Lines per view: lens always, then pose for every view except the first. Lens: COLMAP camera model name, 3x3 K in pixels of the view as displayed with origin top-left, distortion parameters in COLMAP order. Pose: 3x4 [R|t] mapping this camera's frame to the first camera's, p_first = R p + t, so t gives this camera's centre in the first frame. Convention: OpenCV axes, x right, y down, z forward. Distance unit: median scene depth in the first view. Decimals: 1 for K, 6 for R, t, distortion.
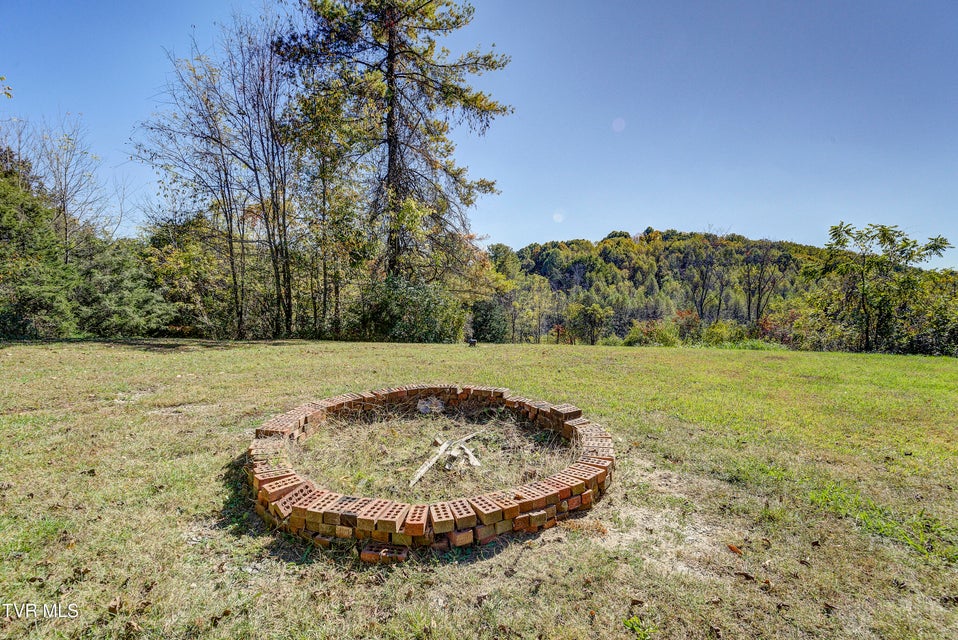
lens RADIAL K [[475.3, 0, 477.9], [0, 475.3, 336.4], [0, 0, 1]] dist [-0.001505, -0.000446]
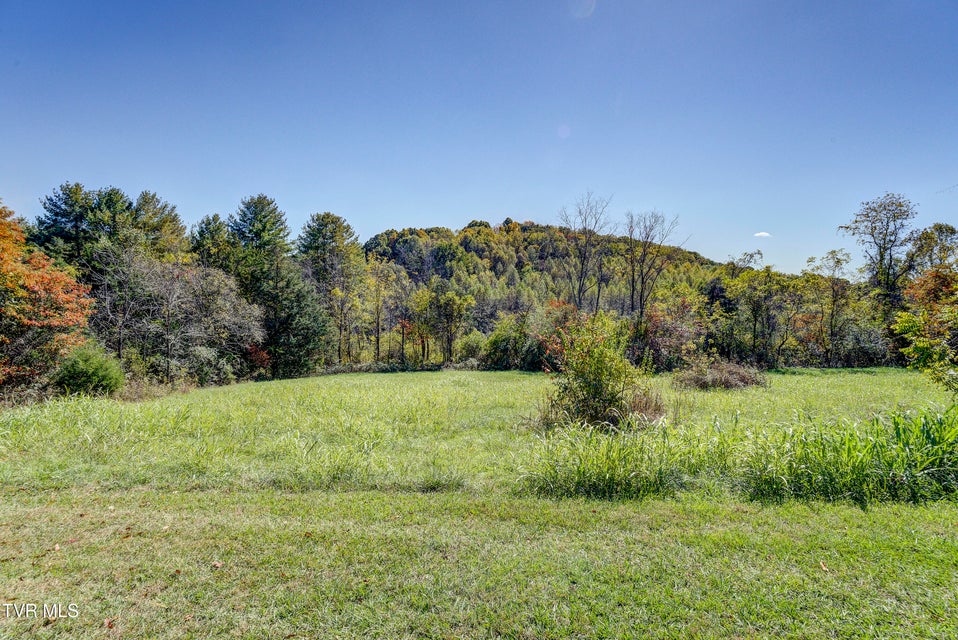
lens RADIAL K [[463.3, 0, 479.0], [0, 463.3, 320.0], [0, 0, 1]] dist [-0.000458, -0.000744]
pose [[0.959869, -0.017029, 0.279930, 0.031200], [0.021970, 0.999653, -0.014522, -0.004395], [-0.279586, 0.020089, 0.959911, 0.106301]]
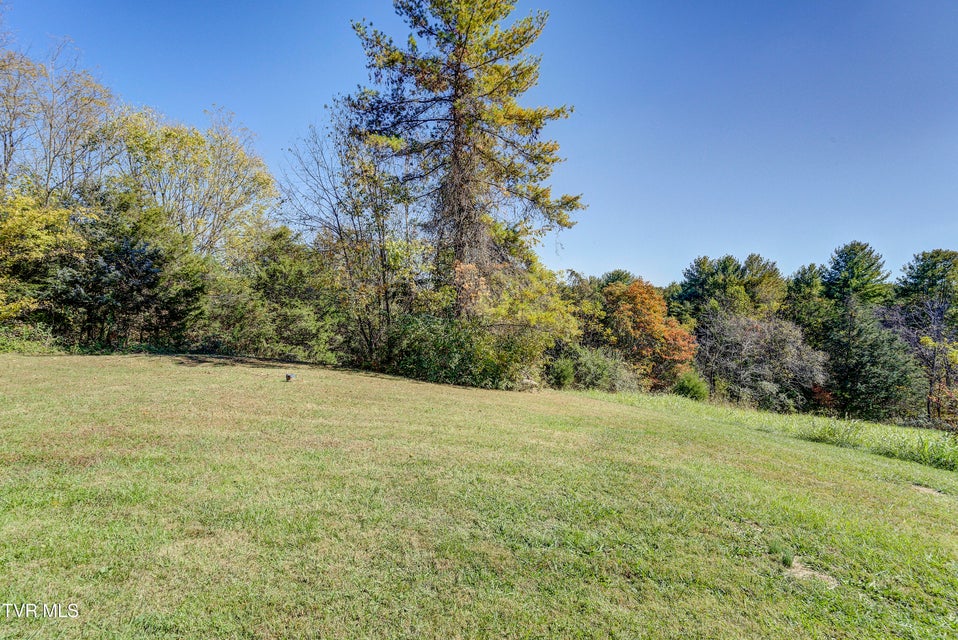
lens RADIAL K [[463.3, 0, 479.0], [0, 463.3, 320.0], [0, 0, 1]] dist [-0.000458, -0.000744]
pose [[0.623254, -0.006597, -0.781991, 0.069856], [-0.068855, 0.995618, -0.063278, -0.005397], [0.778982, 0.093283, 0.620069, 0.047128]]
